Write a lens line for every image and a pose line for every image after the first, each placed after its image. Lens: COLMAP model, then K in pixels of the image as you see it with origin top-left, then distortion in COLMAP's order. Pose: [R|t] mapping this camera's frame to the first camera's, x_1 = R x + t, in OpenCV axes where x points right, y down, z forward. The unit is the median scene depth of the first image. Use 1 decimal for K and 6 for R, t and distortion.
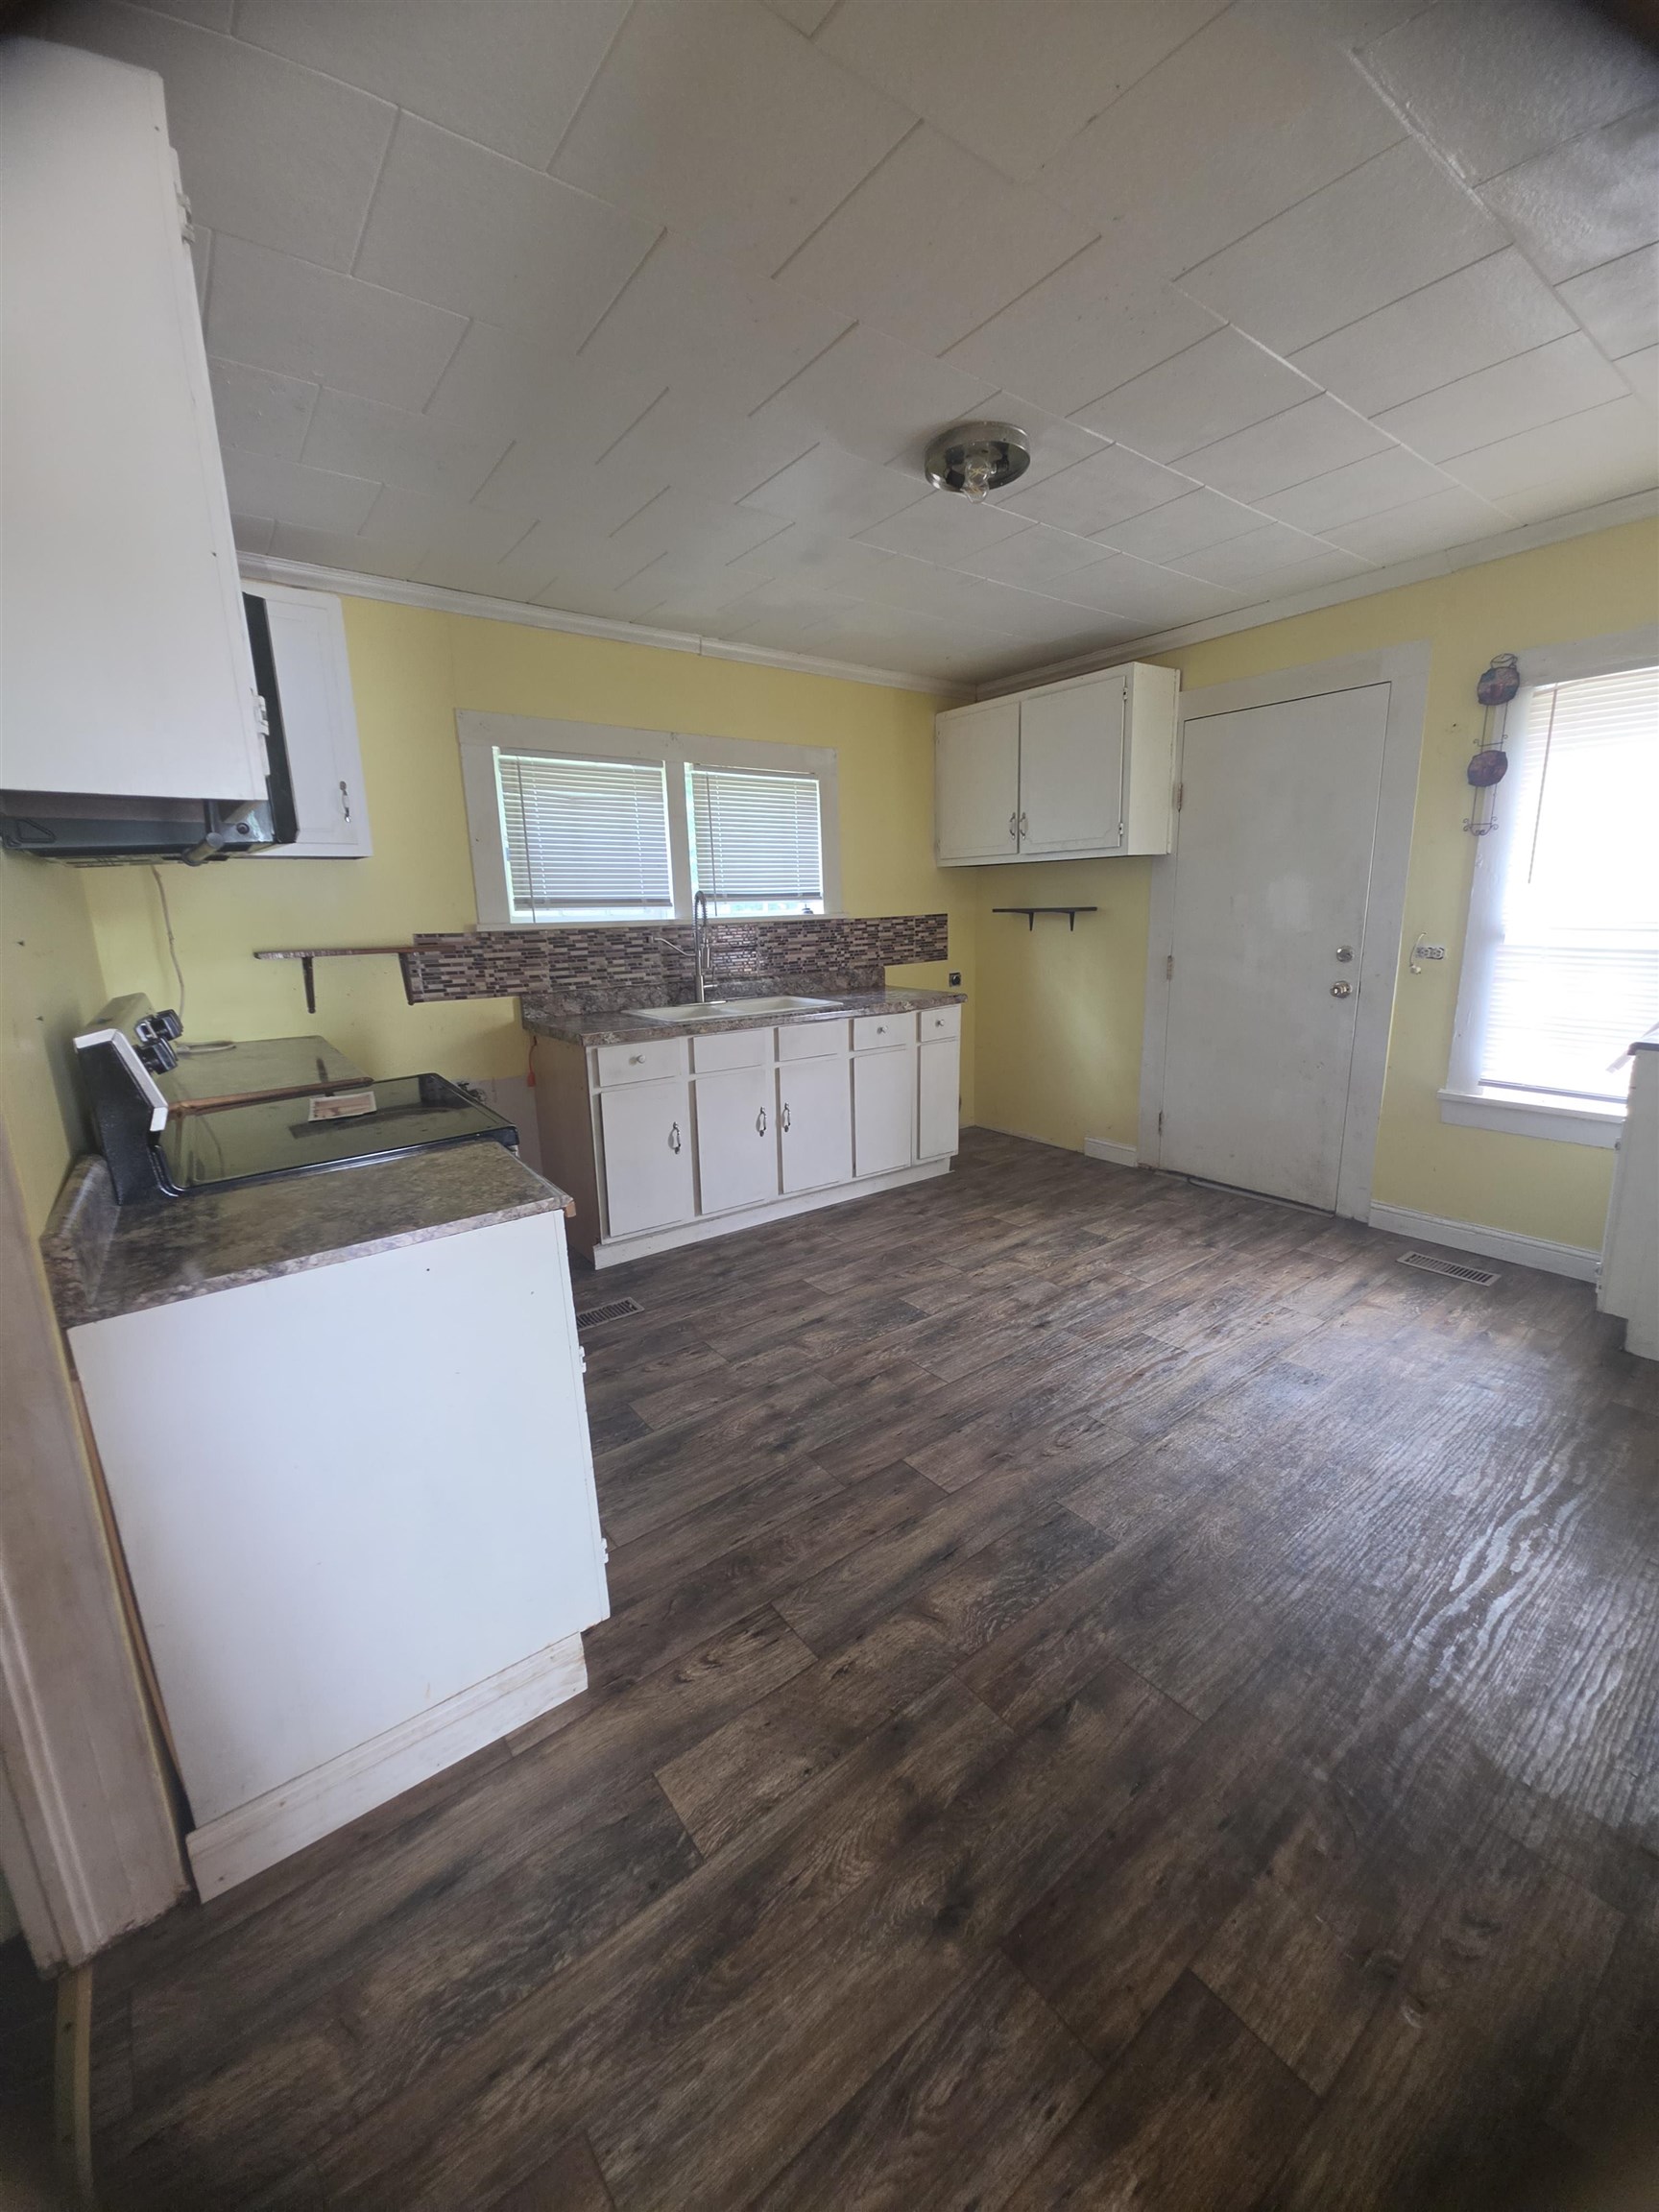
lens RADIAL K [[879.5, 0, 827.8], [0, 879.5, 1095.1], [0, 0, 1]] dist [-0.001149, -0.000826]
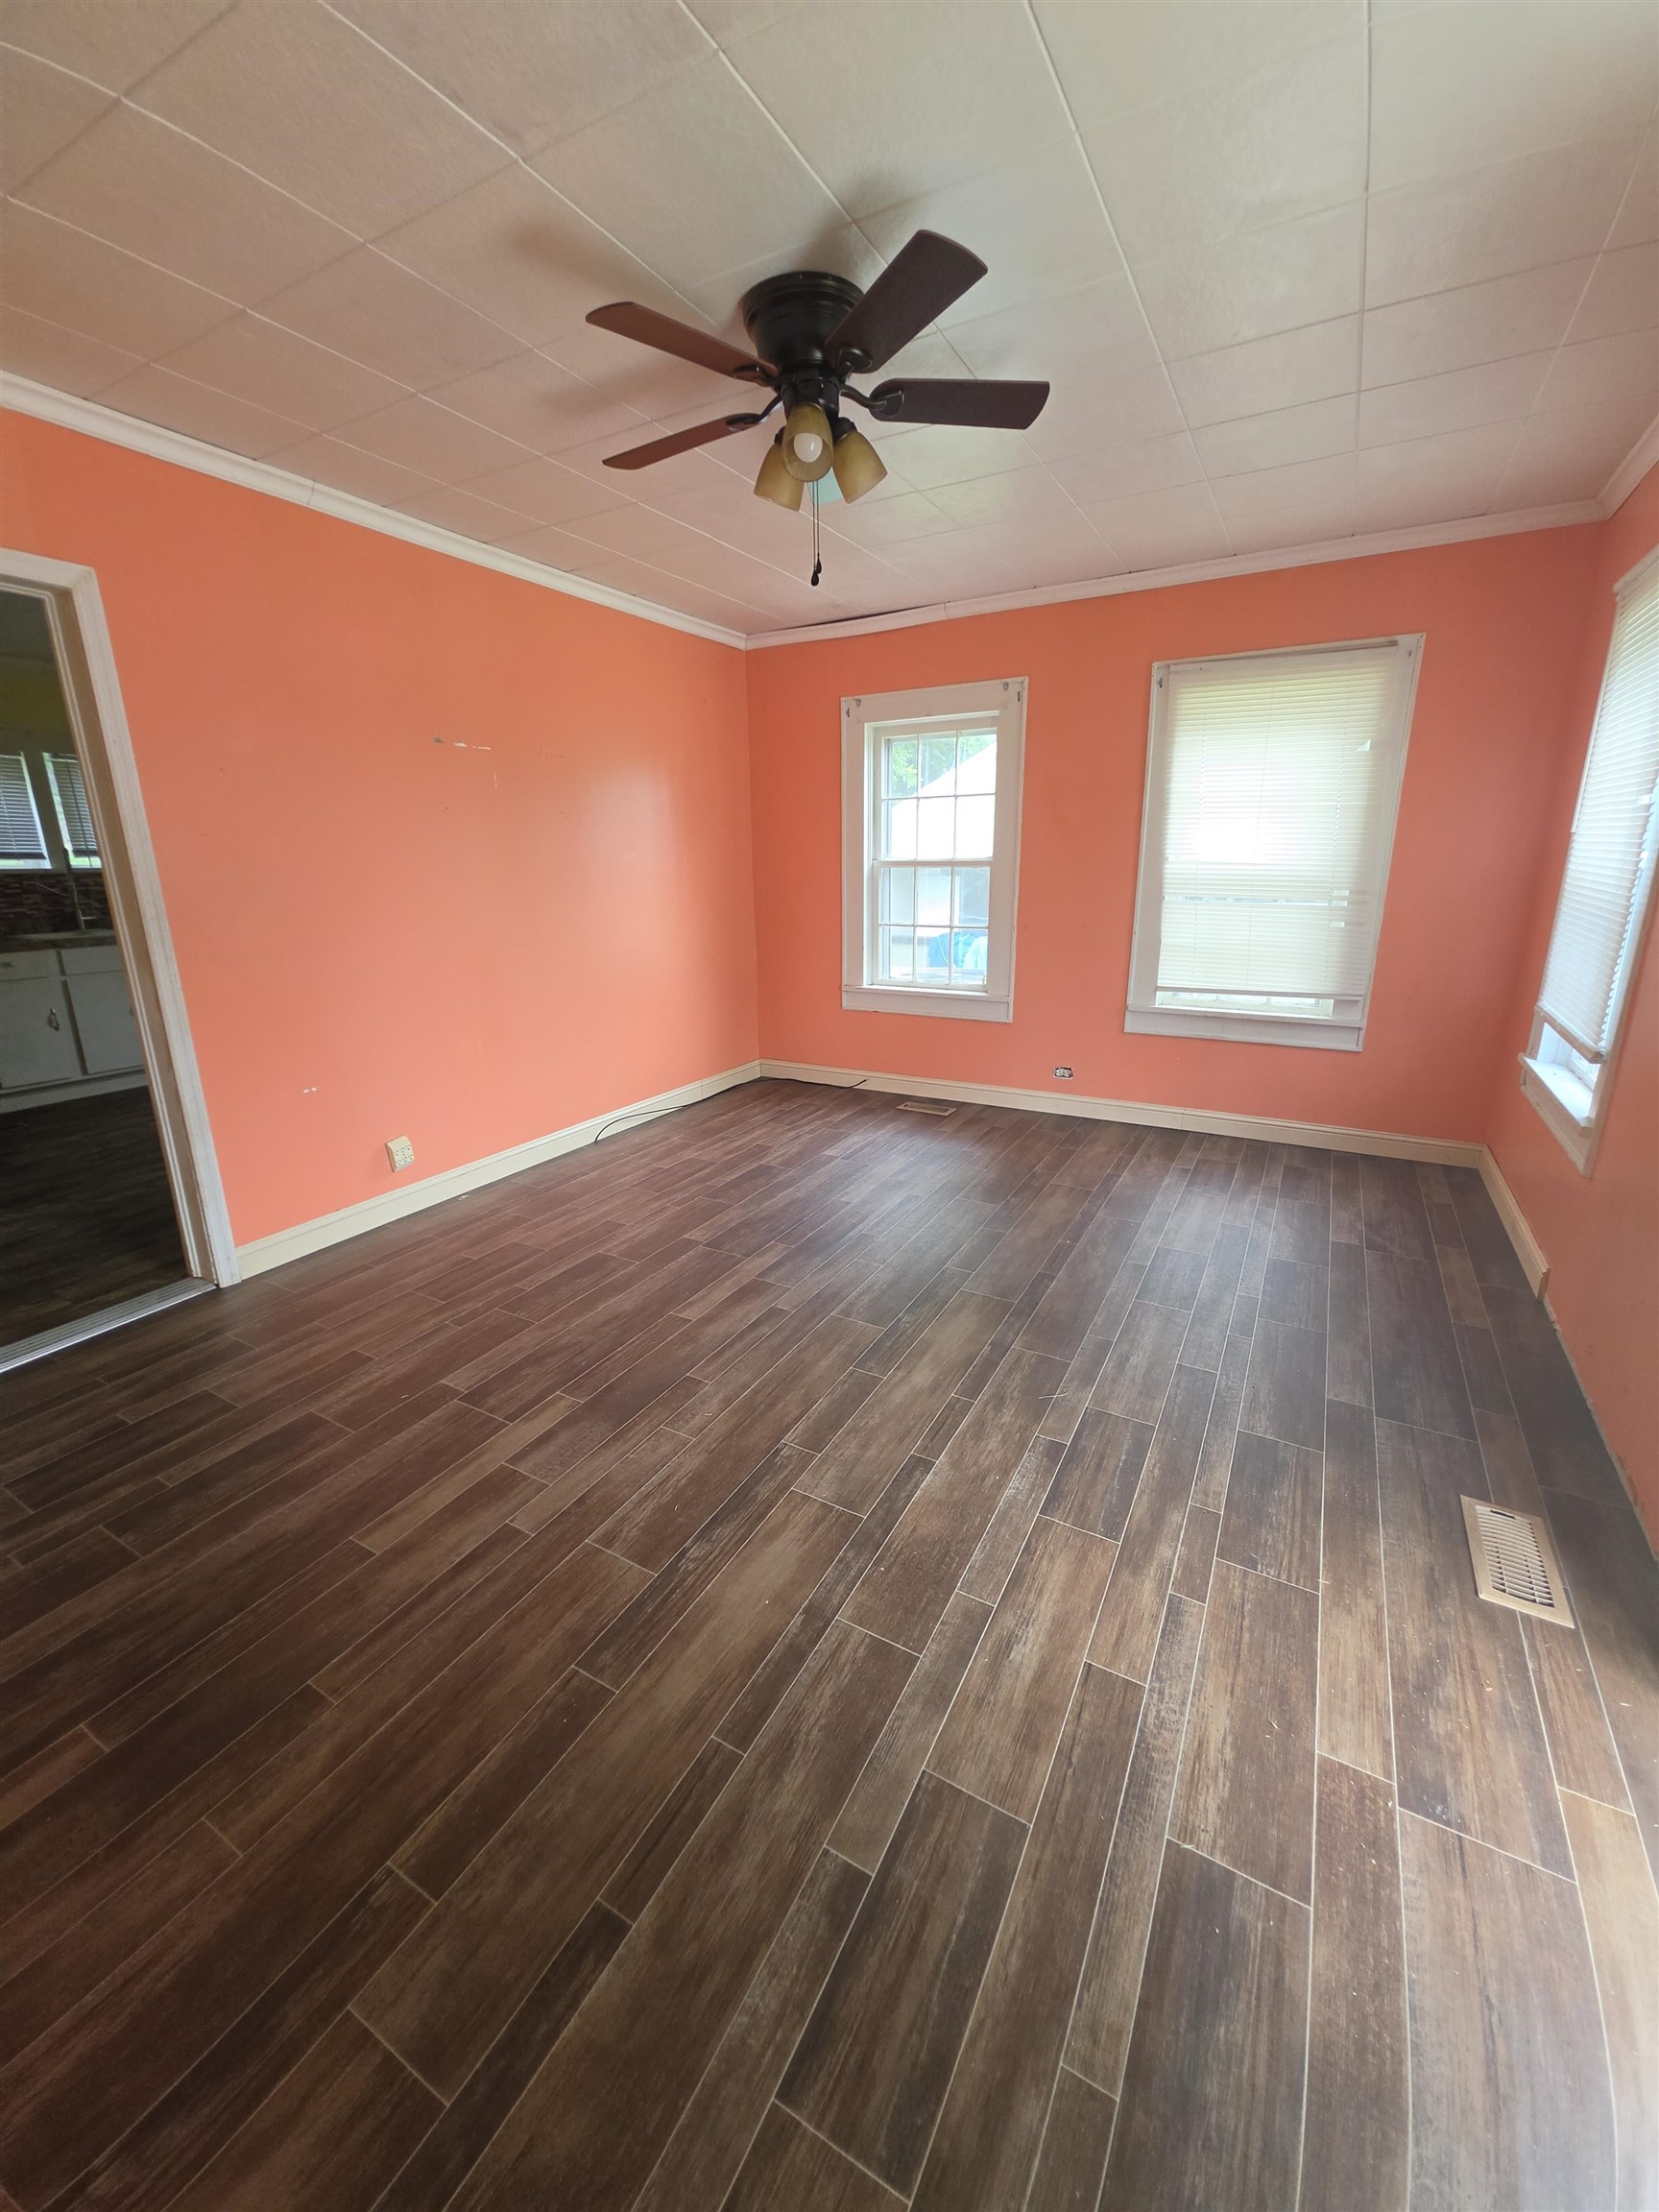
lens RADIAL K [[879.5, 0, 827.8], [0, 879.5, 1095.1], [0, 0, 1]] dist [-0.001149, -0.000826]
pose [[0.914097, -0.093171, 0.394648, 0.368360], [0.073973, 0.995229, 0.063620, 0.155807], [-0.398692, -0.028961, 0.916627, -0.757798]]
